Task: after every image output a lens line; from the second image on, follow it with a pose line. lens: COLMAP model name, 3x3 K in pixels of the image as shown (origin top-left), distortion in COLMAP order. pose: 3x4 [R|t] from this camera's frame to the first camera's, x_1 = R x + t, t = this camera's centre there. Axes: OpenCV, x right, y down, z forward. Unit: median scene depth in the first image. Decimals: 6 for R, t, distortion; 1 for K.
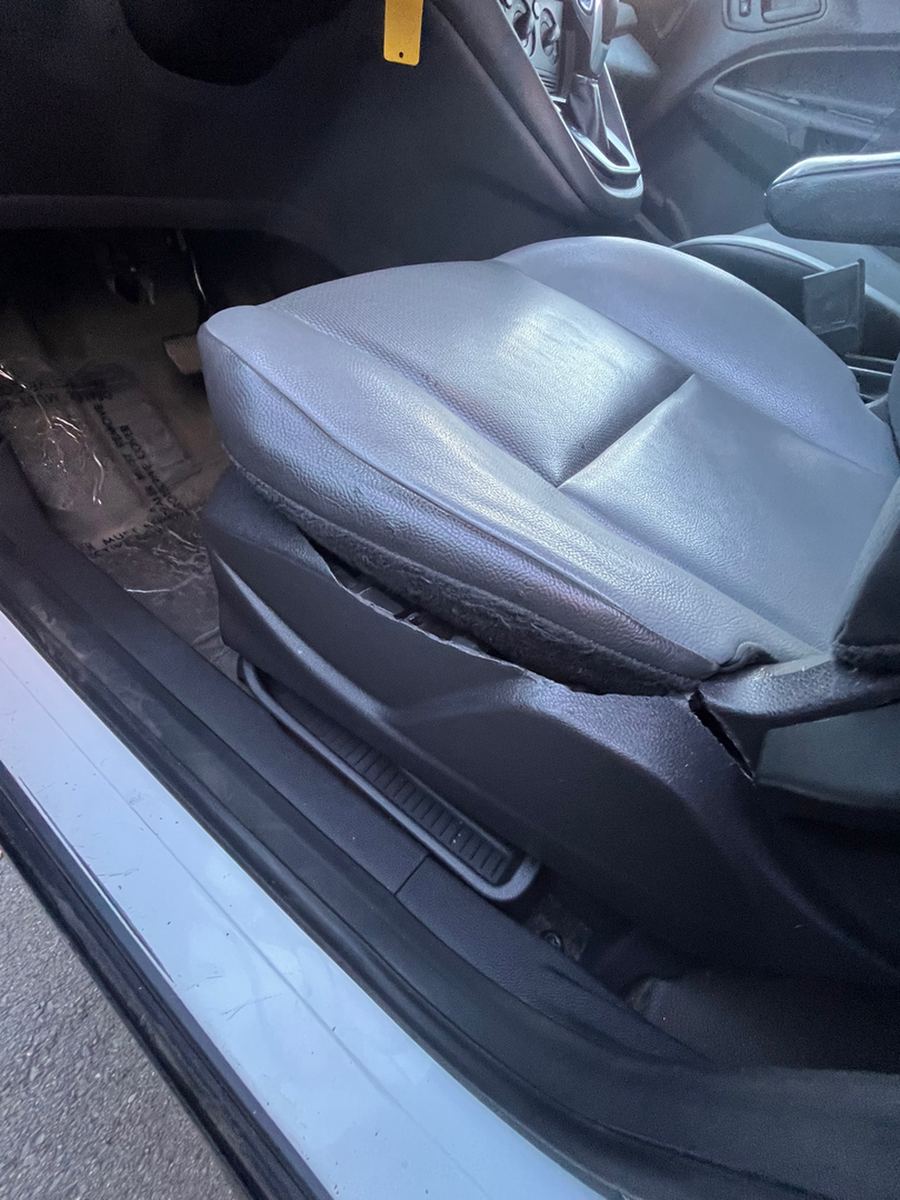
lens RADIAL K [[525.1, 0, 451.8], [0, 525.1, 597.8], [0, 0, 1]] dist [-0.000088, 0.000083]
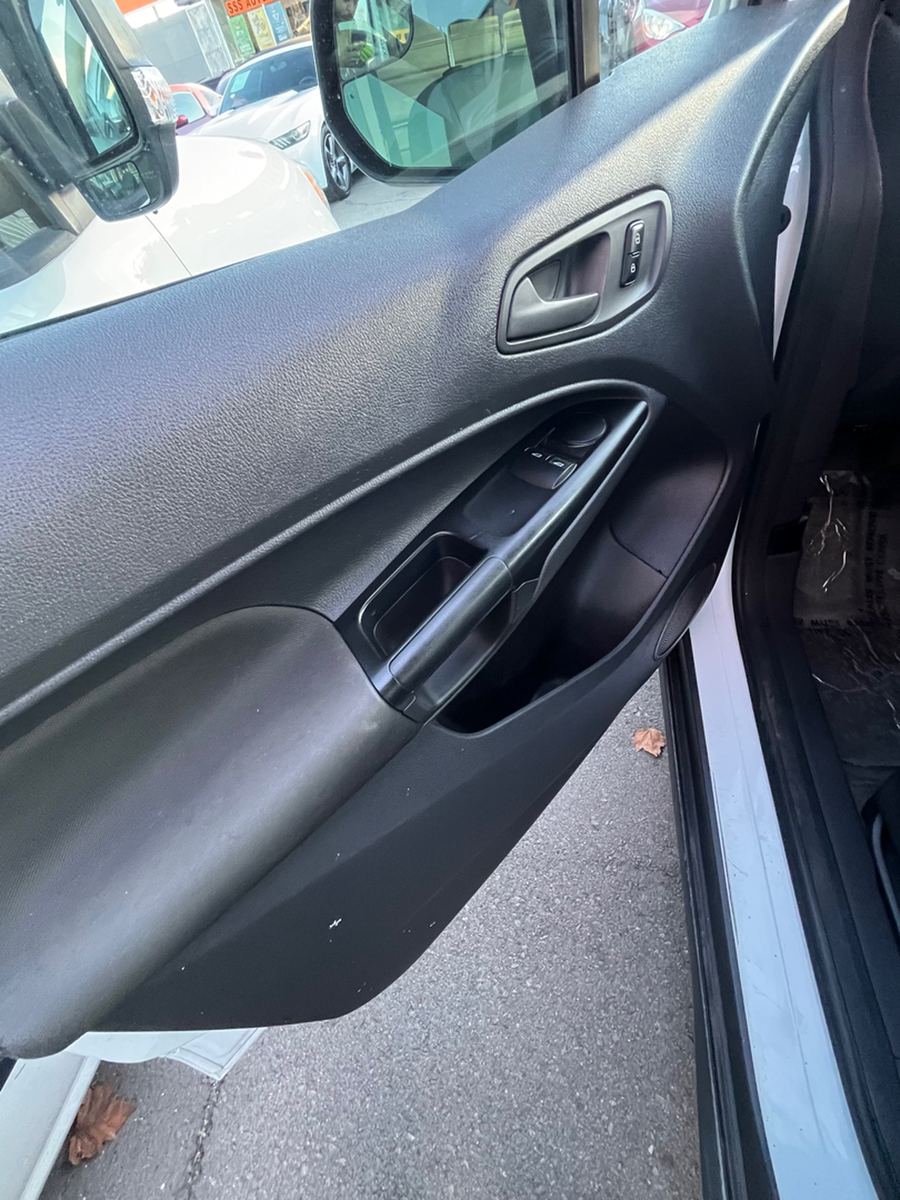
lens RADIAL K [[525.1, 0, 455.7], [0, 525.1, 596.2], [0, 0, 1]] dist [-0.000088, 0.000083]
pose [[0.428852, 0.507520, -0.747335, -0.115266], [-0.406129, 0.847271, 0.342333, -0.314764], [0.806936, 0.156705, 0.569472, -0.613914]]
